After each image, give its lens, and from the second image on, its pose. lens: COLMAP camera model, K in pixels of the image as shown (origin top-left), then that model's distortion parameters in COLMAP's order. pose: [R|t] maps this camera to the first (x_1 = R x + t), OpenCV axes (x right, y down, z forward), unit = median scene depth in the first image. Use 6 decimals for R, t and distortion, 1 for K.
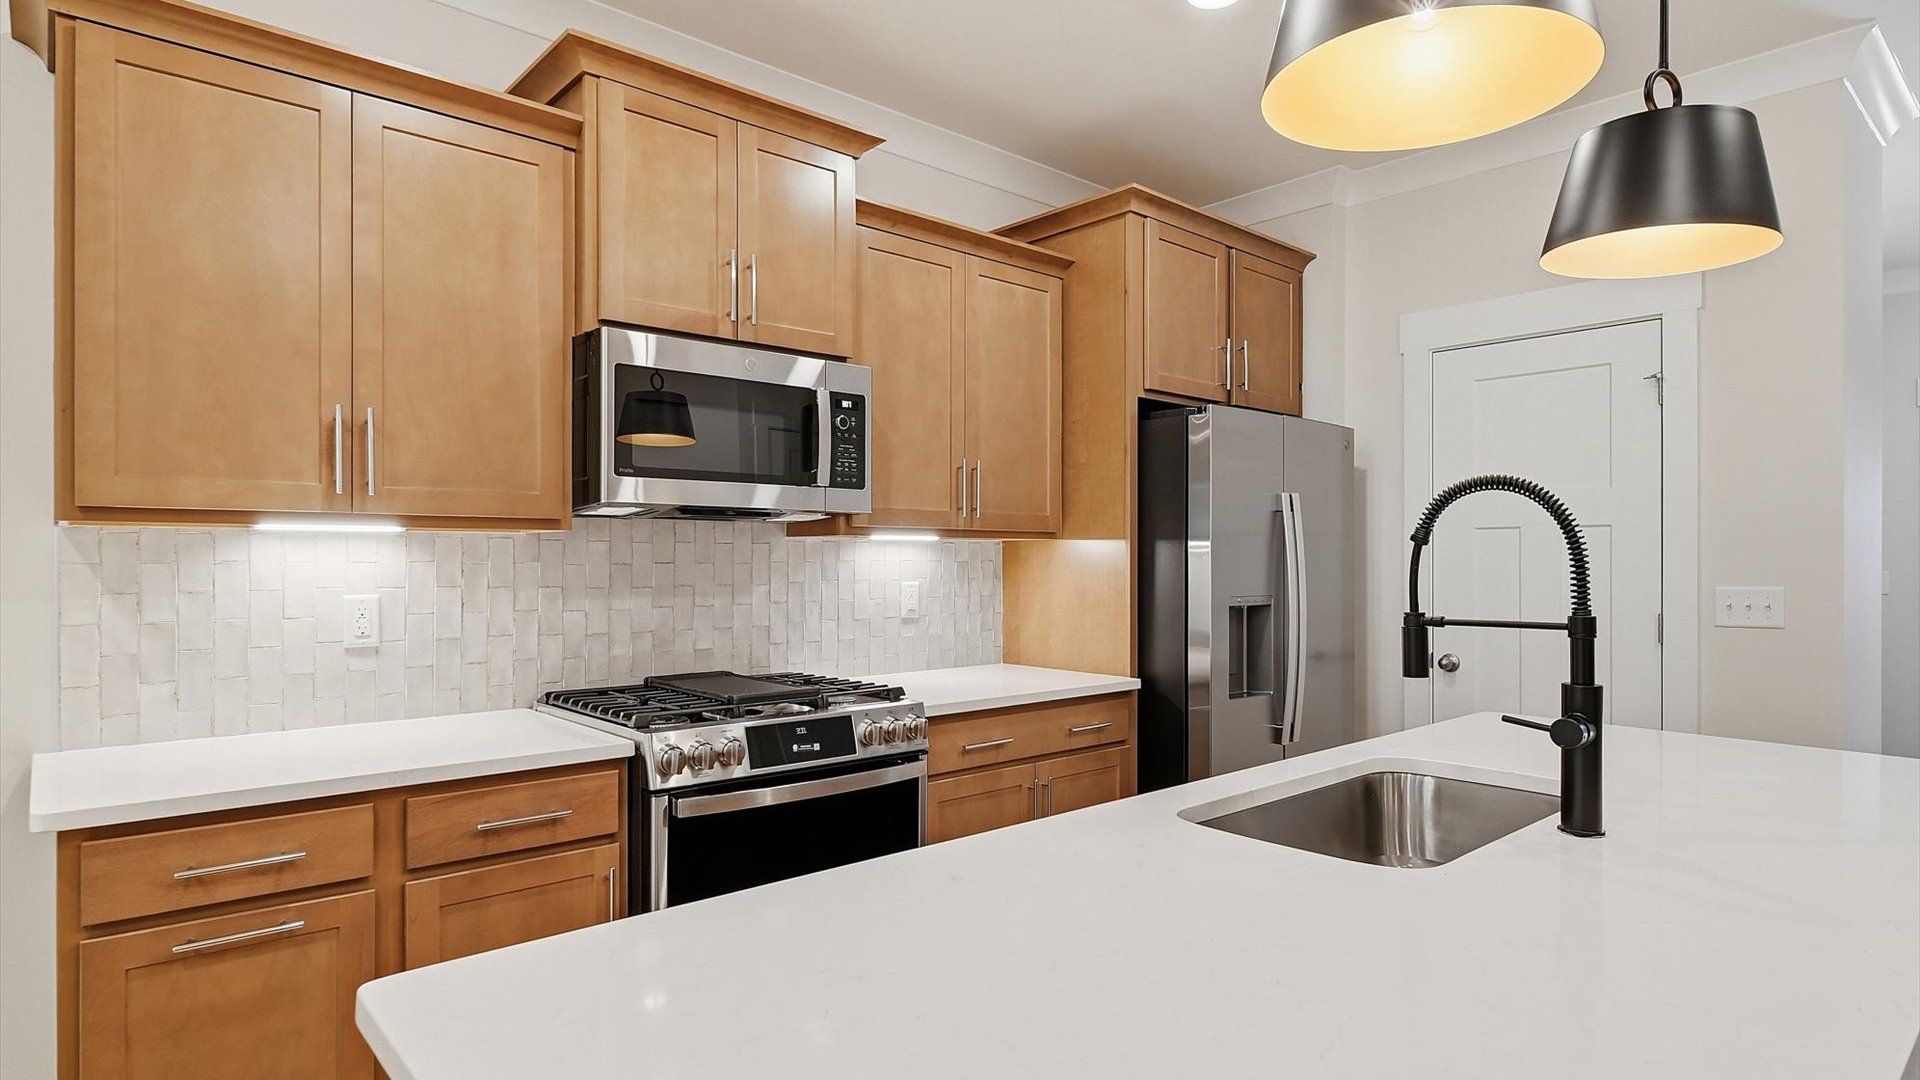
lens RADIAL K [[1041.2, 0, 962.6], [0, 1041.2, 557.2], [0, 0, 1]] dist [-0.000559, -0.000587]
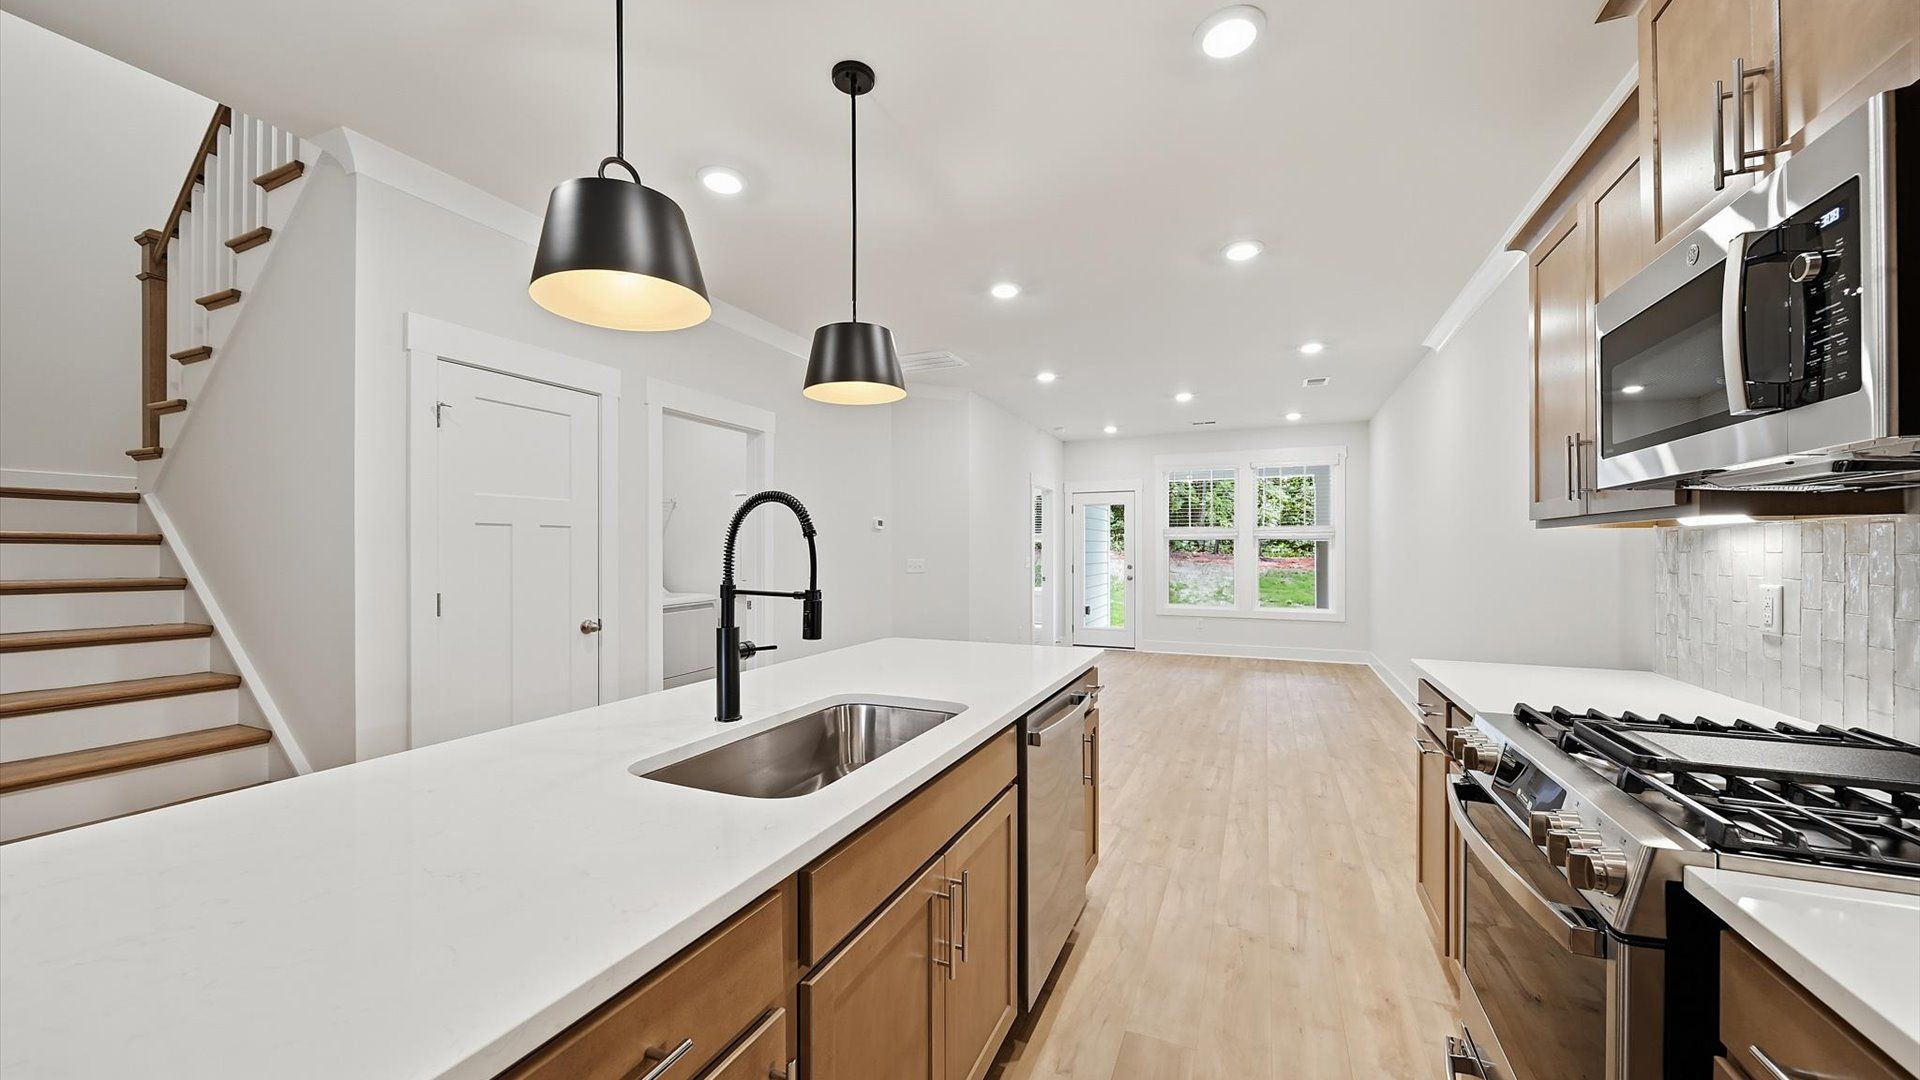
lens RADIAL K [[678.1, 0, 964.5], [0, 678.1, 552.8], [0, 0, 1]] dist [-0.005257, -0.000135]
pose [[-0.911819, 0.002374, -0.410586, 0.386185], [0.001838, 0.999997, 0.001701, 0.001897], [0.410589, 0.000796, -0.911820, 1.168648]]
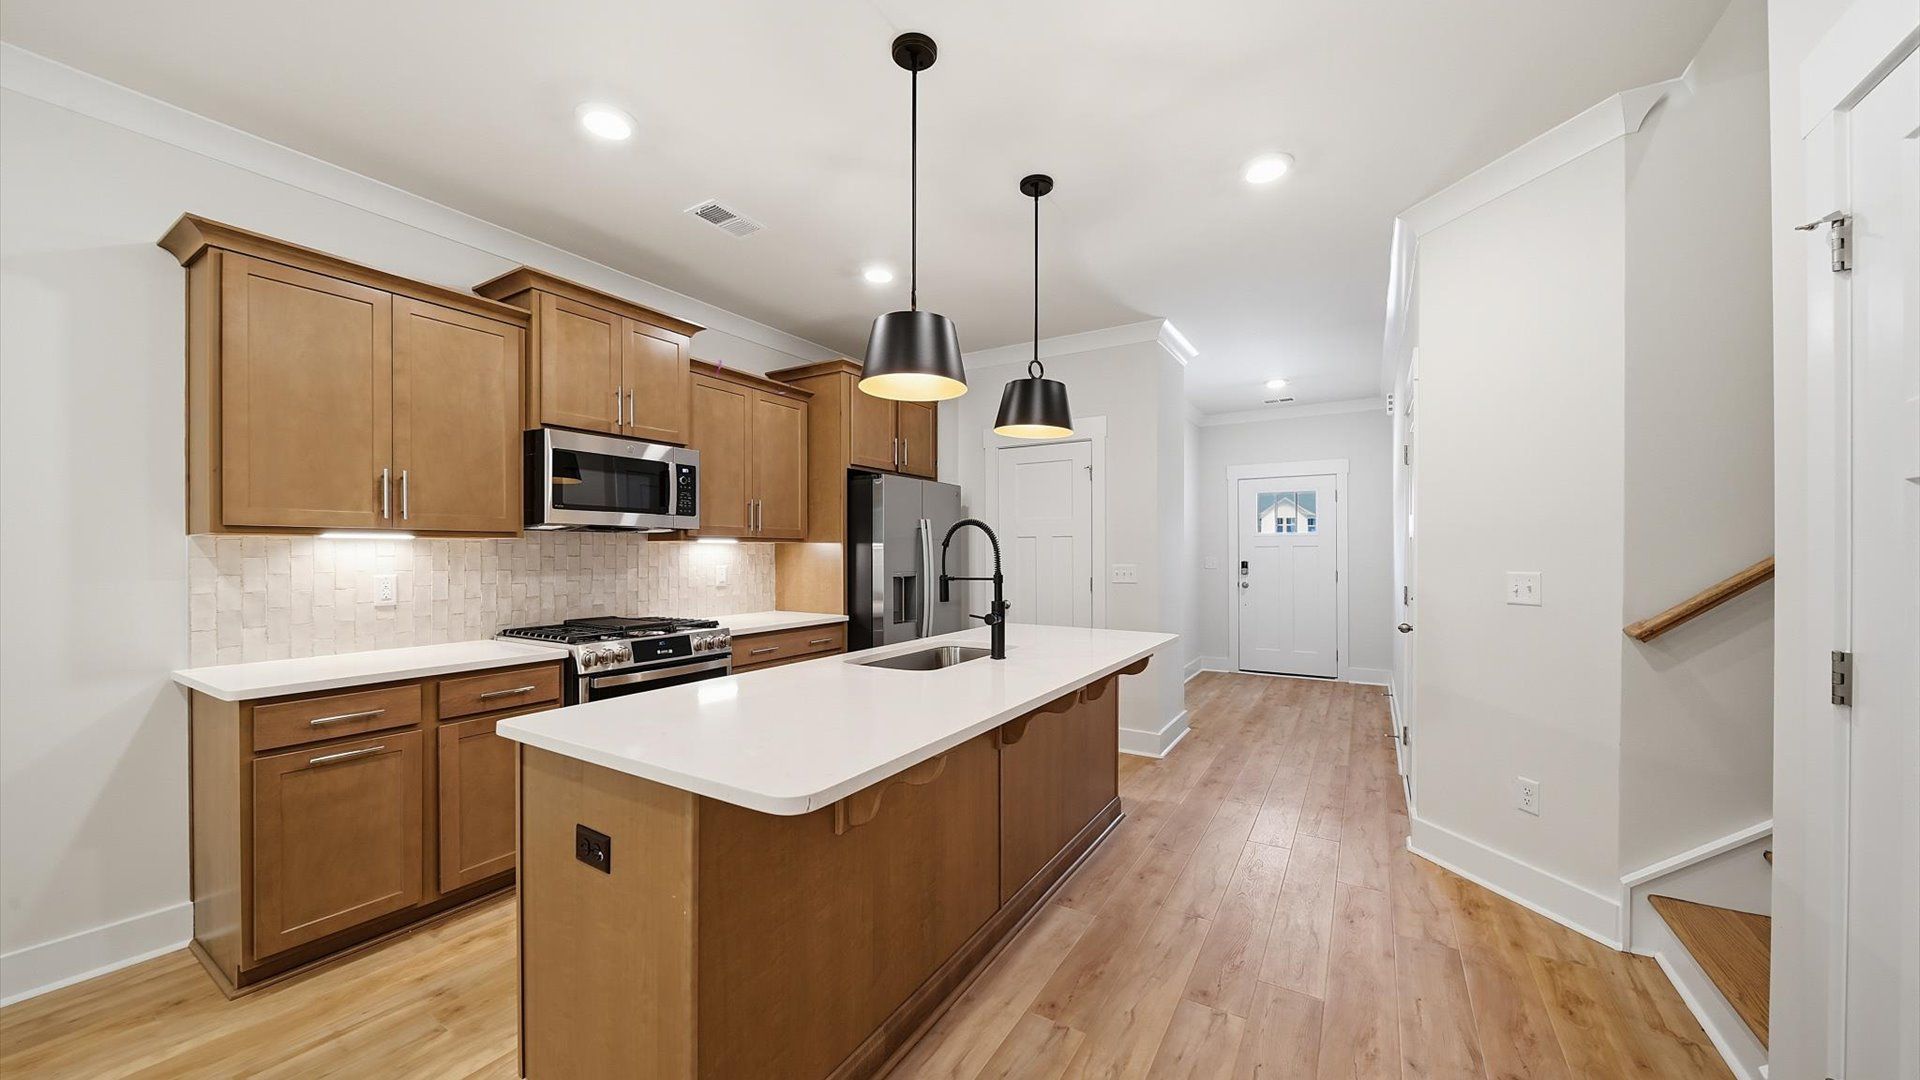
lens RADIAL K [[678.1, 0, 964.5], [0, 678.1, 552.8], [0, 0, 1]] dist [-0.005257, -0.000135]
pose [[0.956246, -0.002829, 0.292551, 0.012219], [0.002316, 0.999995, 0.002101, -0.000843], [-0.292556, -0.001331, 0.956247, -0.322106]]
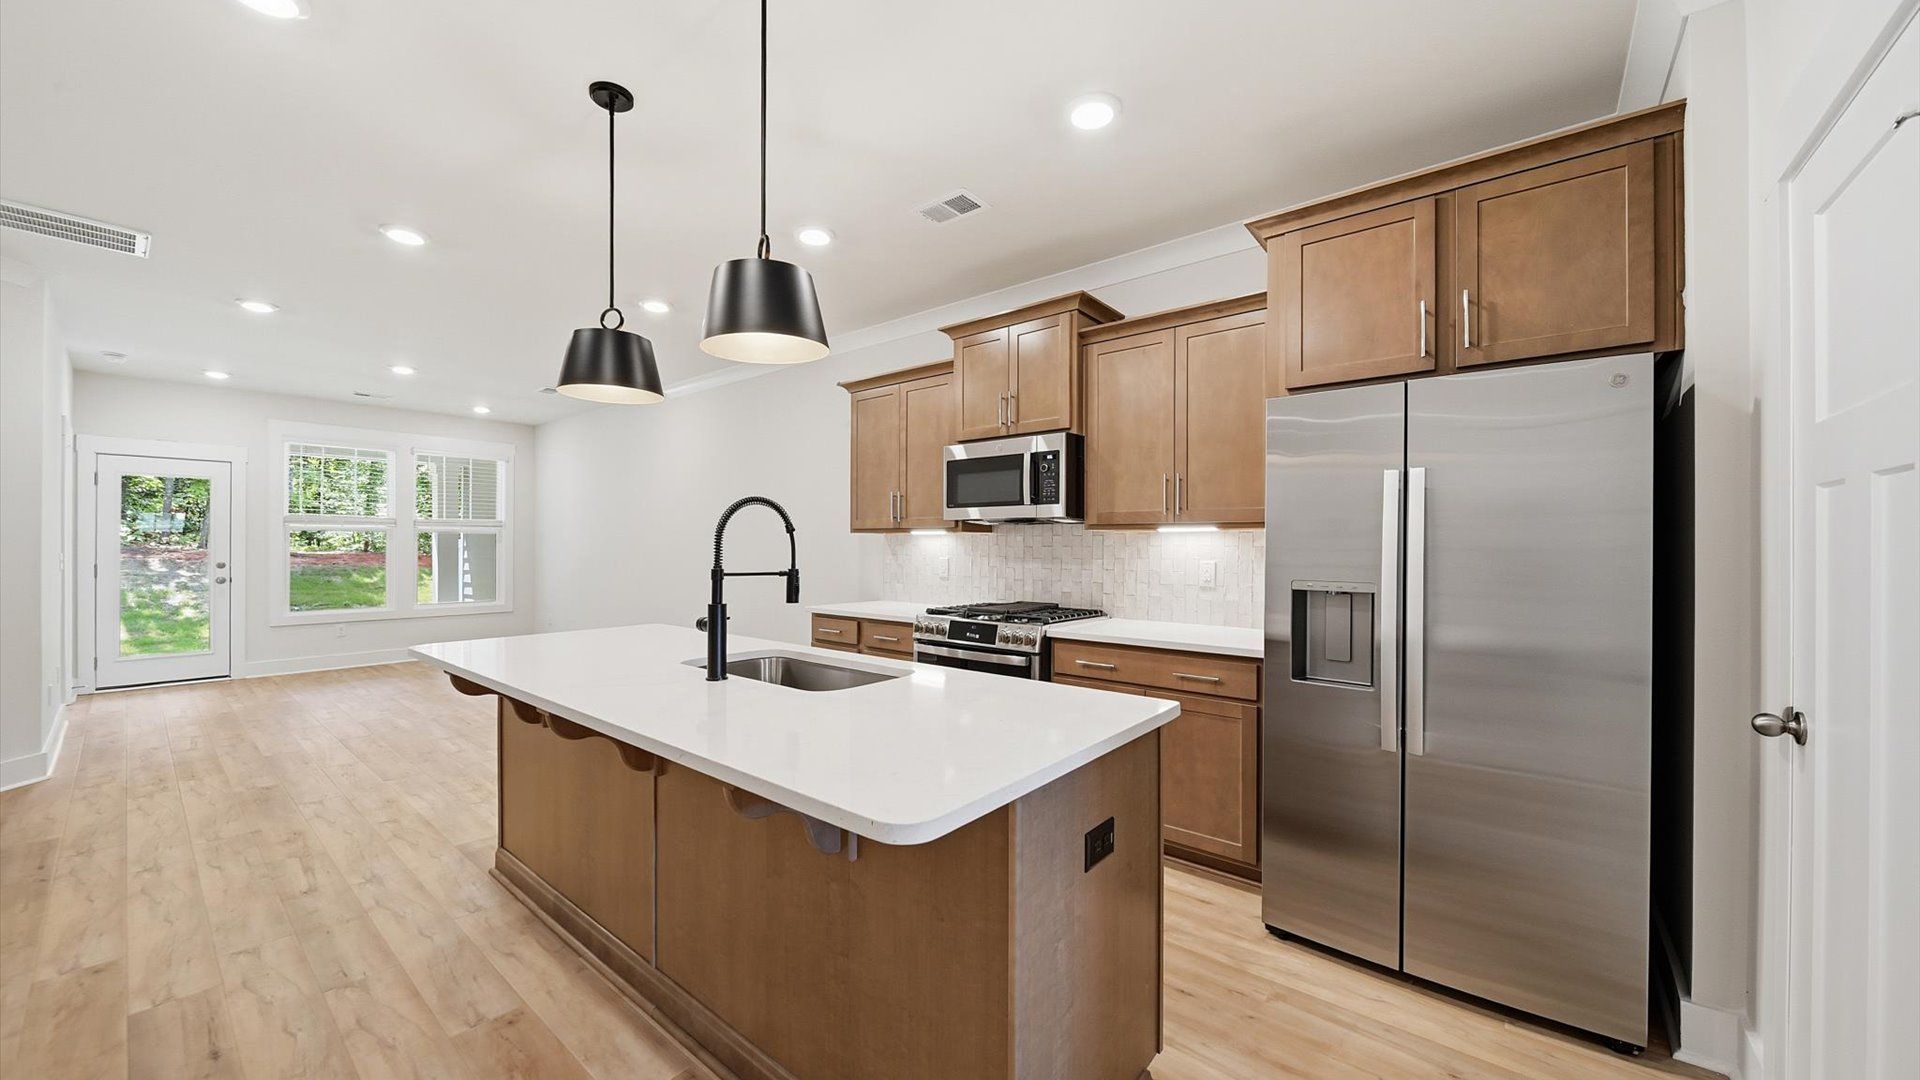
lens RADIAL K [[686.4, 0, 951.4], [0, 686.4, 544.8], [0, 0, 1]] dist [-0.000183, -0.002670]
pose [[0.147259, -0.000662, -0.989098, 1.075493], [-0.001597, 0.999998, -0.000907, 0.004923], [0.989097, 0.001713, 0.147258, 0.692769]]
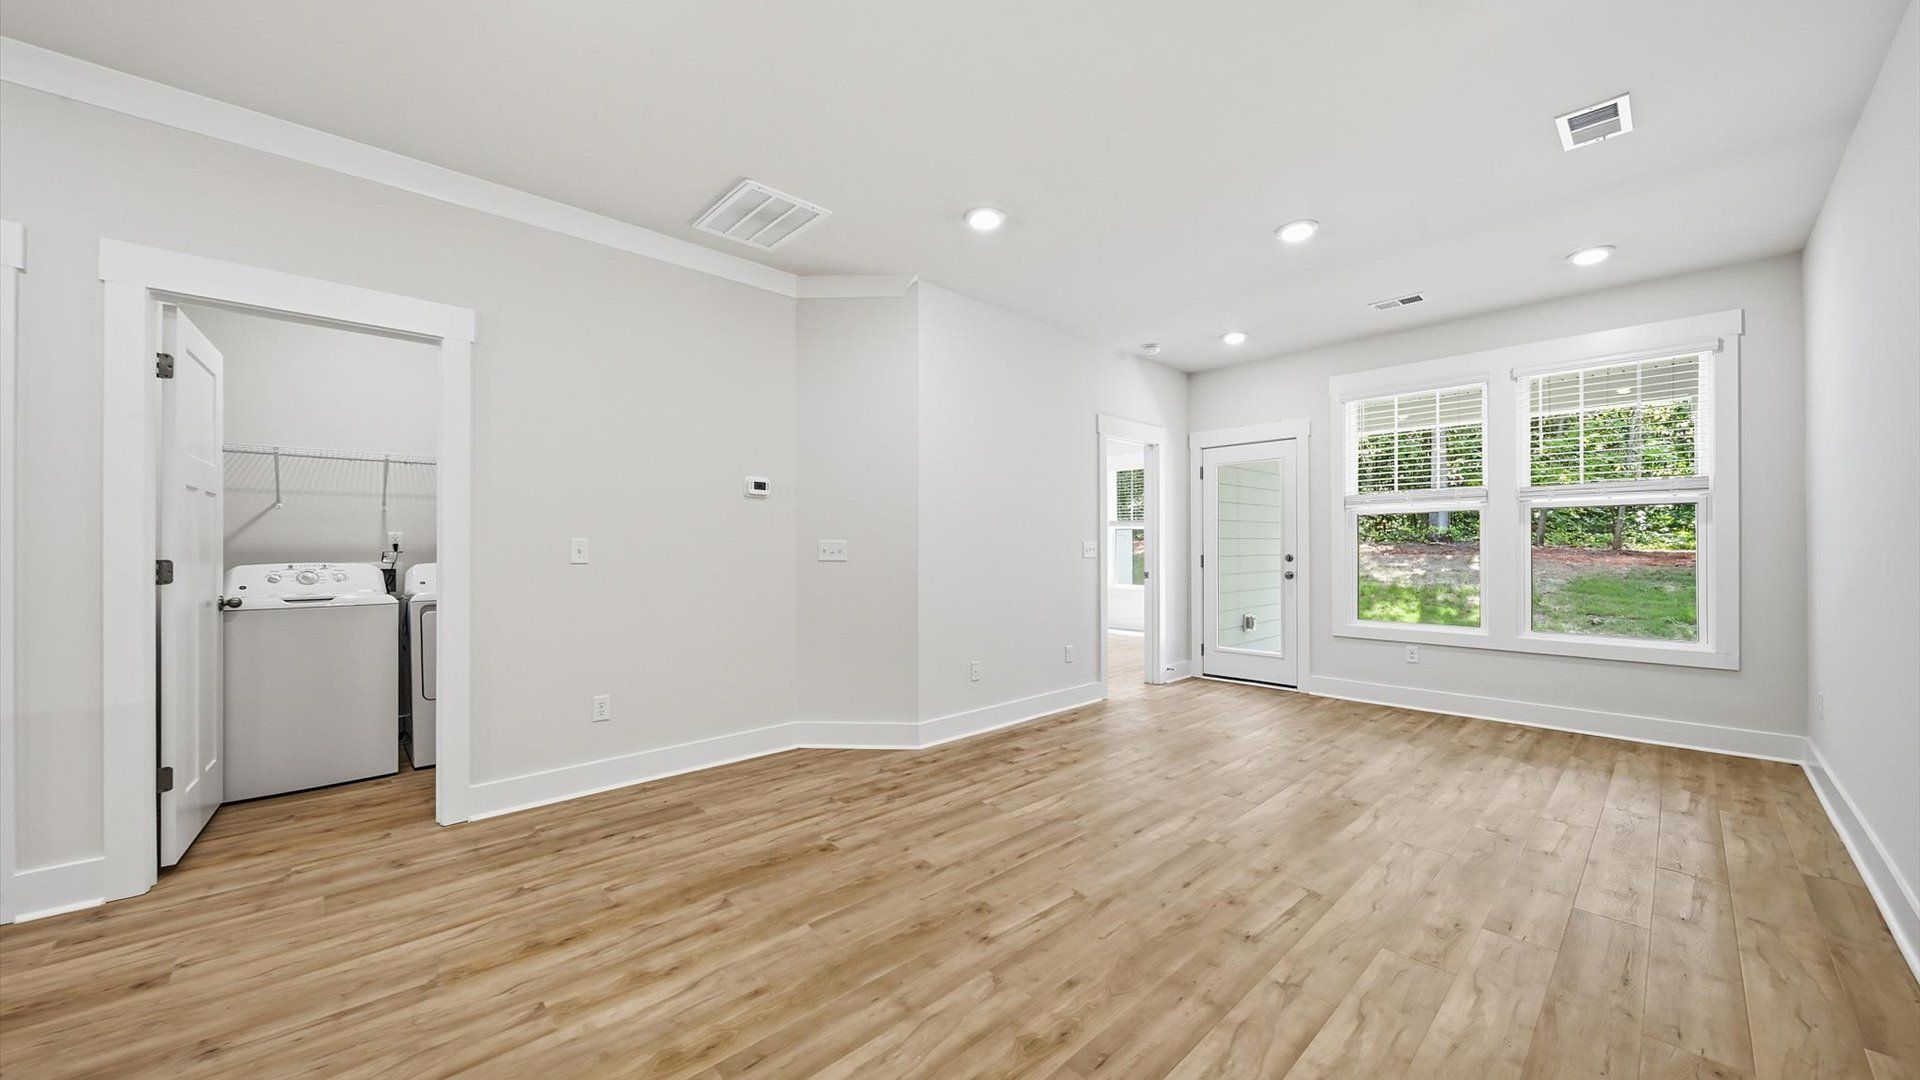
lens RADIAL K [[678.1, 0, 964.5], [0, 678.1, 552.8], [0, 0, 1]] dist [-0.005257, -0.000135]
pose [[-0.999637, 0.004647, -0.026527, -0.648166], [0.004544, 0.999982, 0.003932, 0.049943], [0.026544, 0.003810, -0.999640, 0.552394]]
